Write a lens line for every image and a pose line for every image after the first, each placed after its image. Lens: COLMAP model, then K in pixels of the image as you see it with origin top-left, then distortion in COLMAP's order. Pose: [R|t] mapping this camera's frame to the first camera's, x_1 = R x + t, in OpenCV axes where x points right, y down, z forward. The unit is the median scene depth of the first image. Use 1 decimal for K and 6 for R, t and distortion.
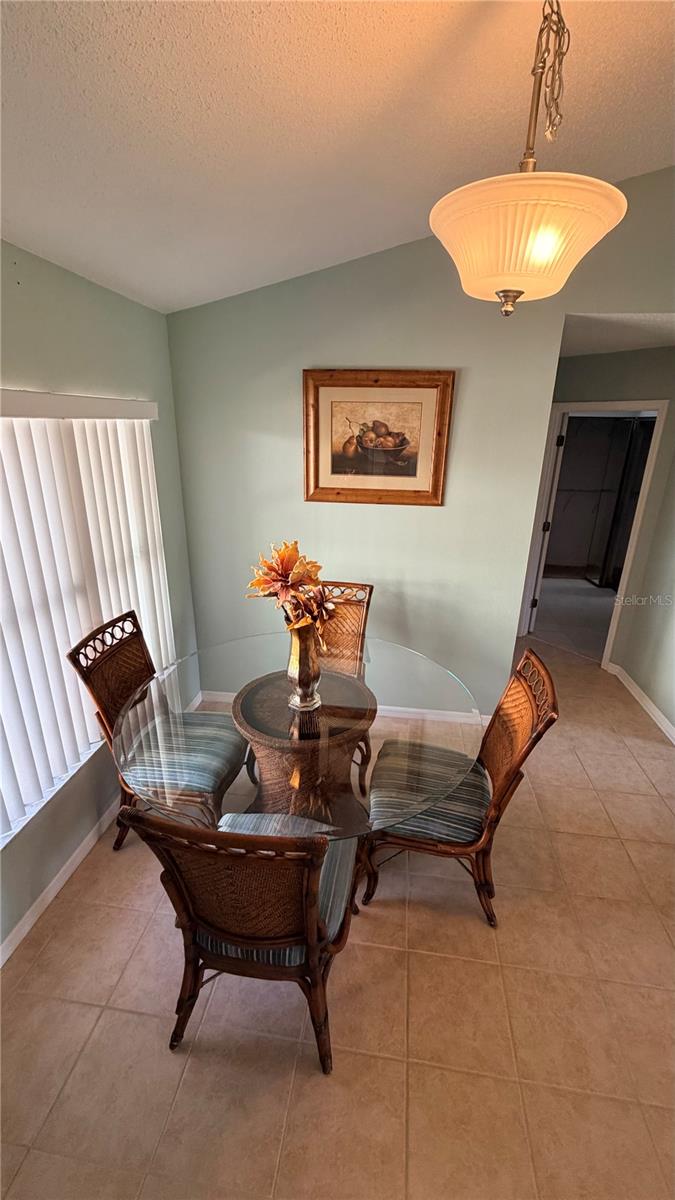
lens RADIAL K [[481.2, 0, 338.1], [0, 481.2, 599.6], [0, 0, 1]] dist [0.003095, -0.000575]
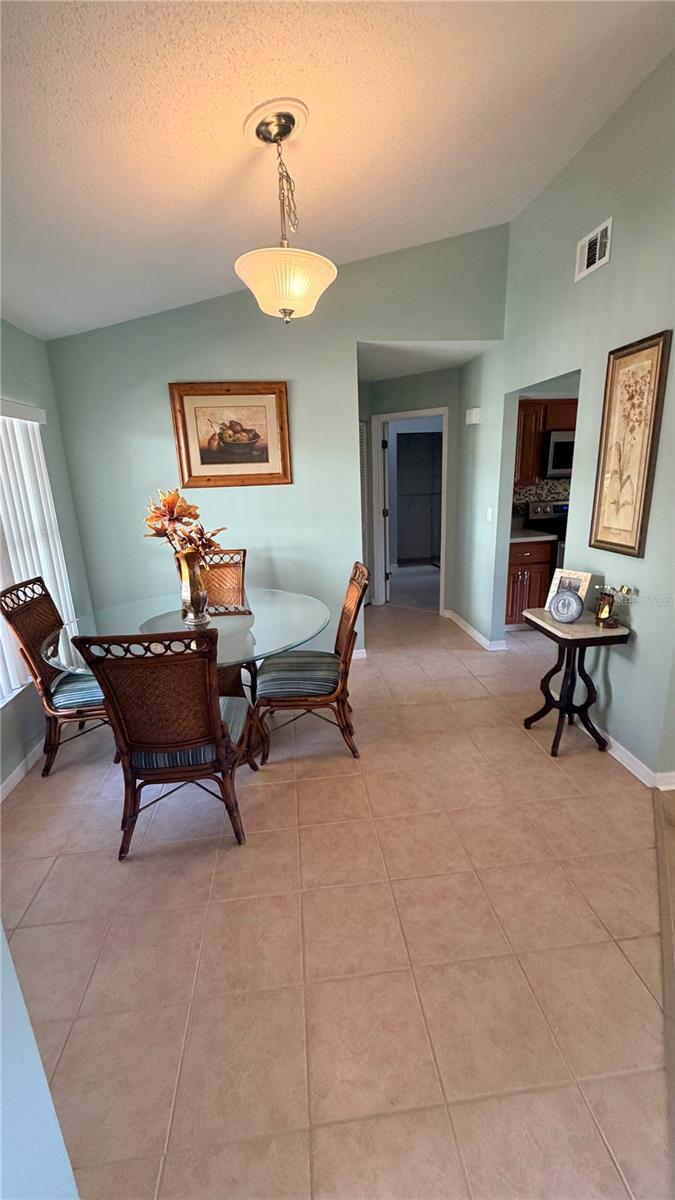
lens RADIAL K [[481.2, 0, 339.5], [0, 481.2, 599.9], [0, 0, 1]] dist [0.003095, -0.000575]
pose [[0.966677, -0.115511, 0.228456, 0.008342], [0.134295, 0.988577, -0.068407, 0.259396], [-0.217944, 0.096808, 0.971148, -0.304917]]
